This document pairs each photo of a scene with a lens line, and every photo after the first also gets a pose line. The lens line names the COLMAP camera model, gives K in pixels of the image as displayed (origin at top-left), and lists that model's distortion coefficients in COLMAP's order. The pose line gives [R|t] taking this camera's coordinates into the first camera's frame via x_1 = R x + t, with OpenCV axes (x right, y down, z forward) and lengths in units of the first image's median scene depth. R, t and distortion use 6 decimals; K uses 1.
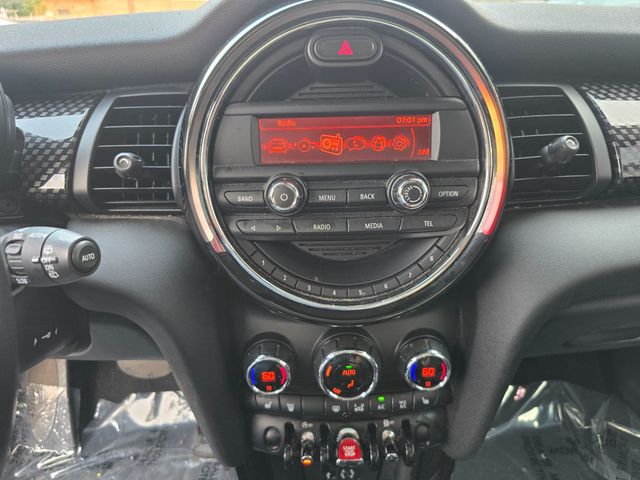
lens RADIAL K [[436.7, 0, 319.6], [0, 436.7, 258.5], [0, 0, 1]] dist [-0.002440, -0.005142]
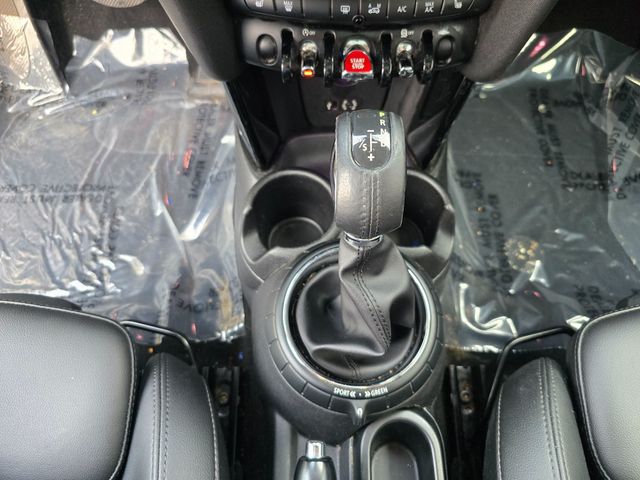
lens RADIAL K [[430.1, 0, 319.7], [0, 430.1, 236.5], [0, 0, 1]] dist [0.023599, -0.029075]
pose [[0.999570, 0.024042, 0.016804, -0.011618], [-0.029263, 0.777734, 0.627912, 0.166901], [0.002027, -0.628134, 0.778103, 0.121739]]
